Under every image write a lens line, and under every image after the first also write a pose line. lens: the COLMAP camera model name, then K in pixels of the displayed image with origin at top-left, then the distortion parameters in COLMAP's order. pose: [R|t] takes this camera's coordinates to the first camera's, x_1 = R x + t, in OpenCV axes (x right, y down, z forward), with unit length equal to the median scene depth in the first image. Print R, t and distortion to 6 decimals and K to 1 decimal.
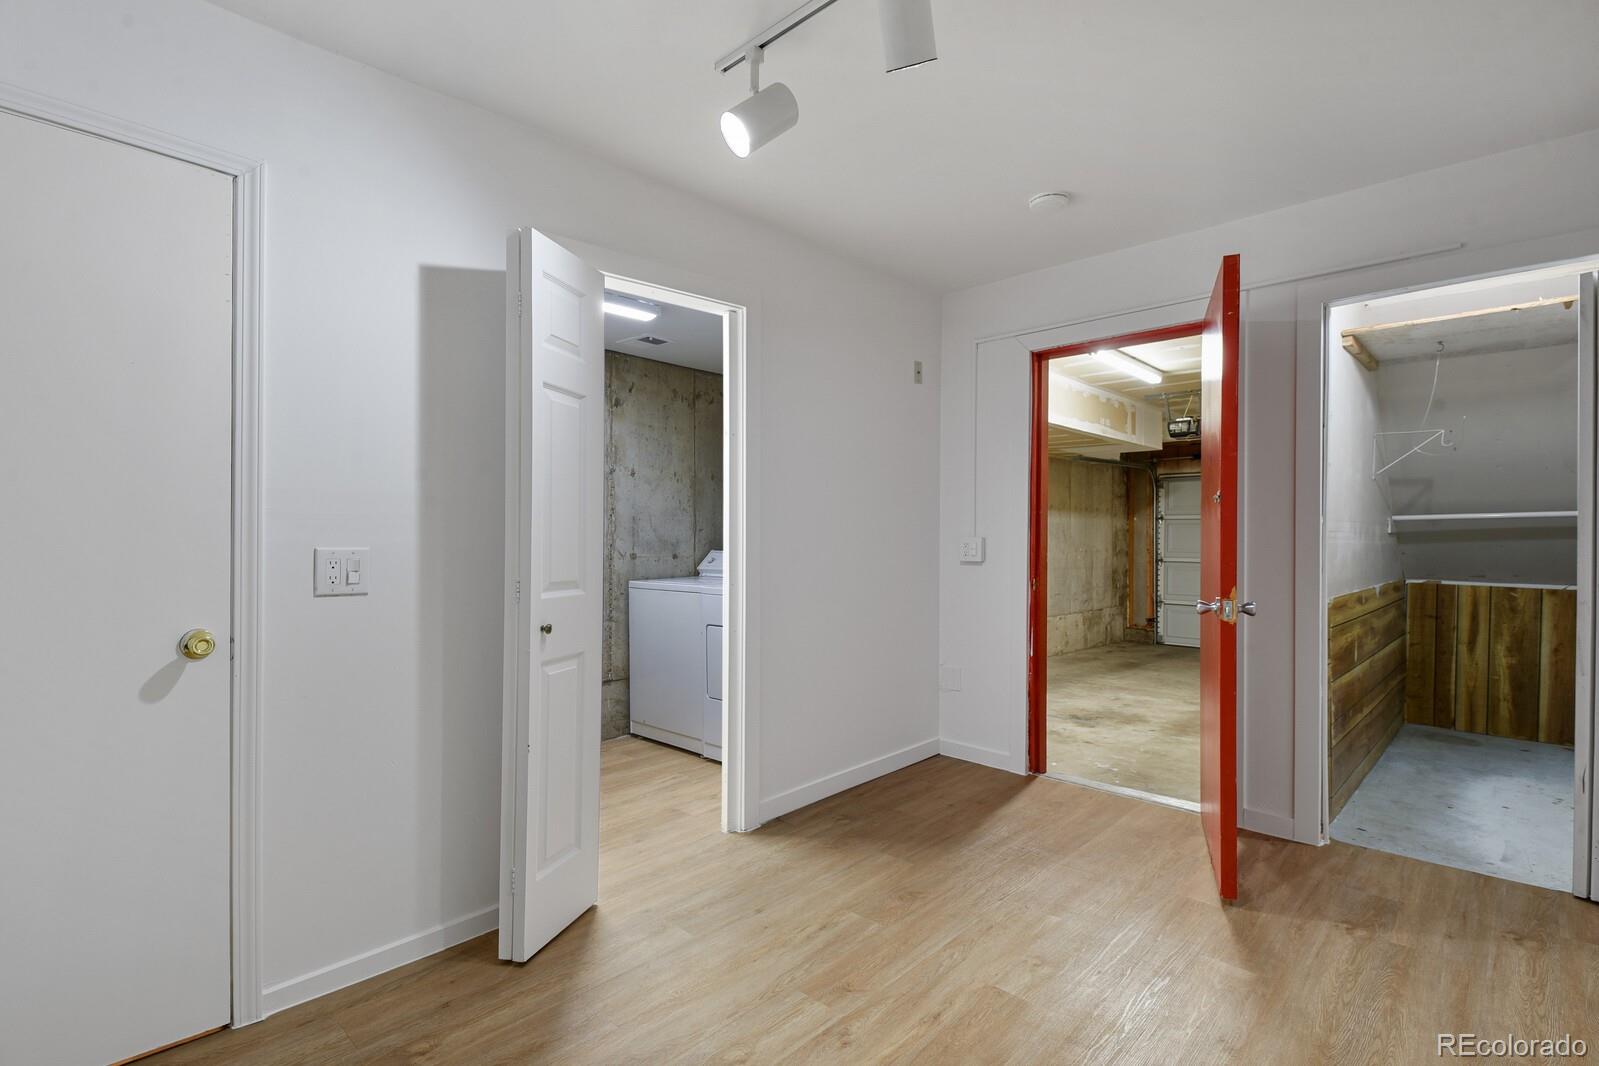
lens RADIAL K [[776.0, 0, 800.7], [0, 776.0, 534.1], [0, 0, 1]] dist [0.008861, -0.011904]
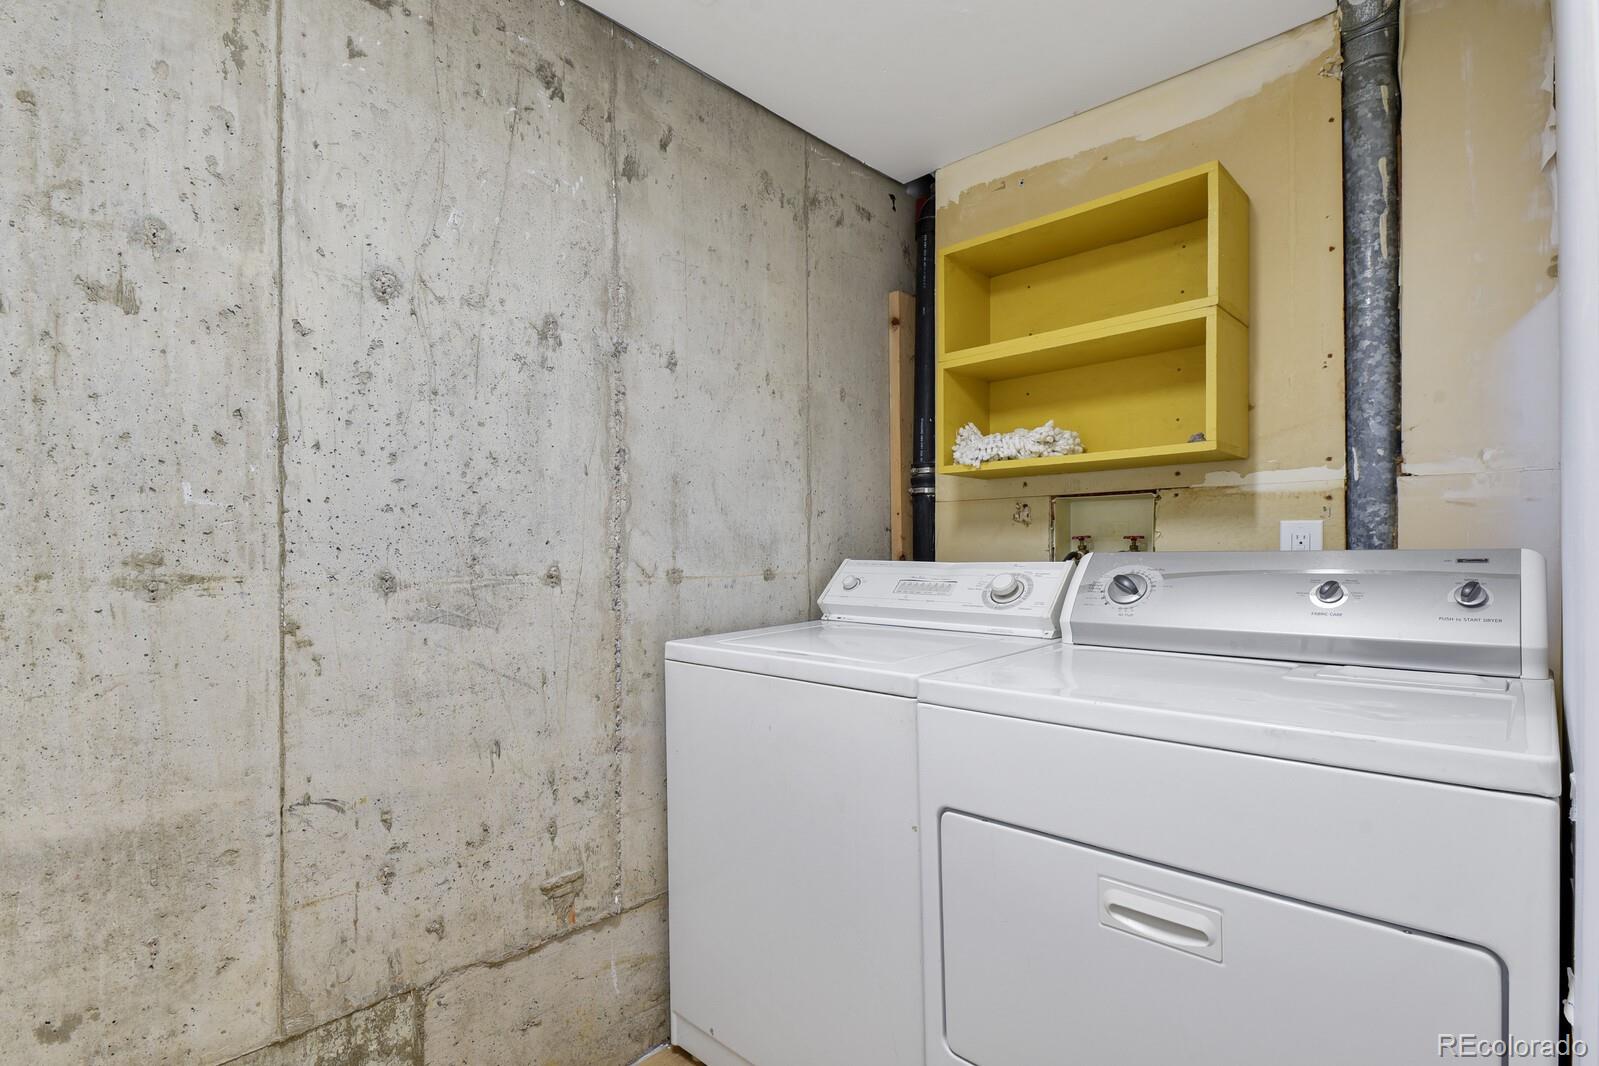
lens RADIAL K [[776.0, 0, 798.0], [0, 776.0, 541.0], [0, 0, 1]] dist [0.008861, -0.011904]
pose [[0.999940, -0.009301, 0.005803, -0.156897], [0.009327, 0.999946, -0.004532, 0.013413], [-0.005760, 0.004586, 0.999973, 0.615285]]
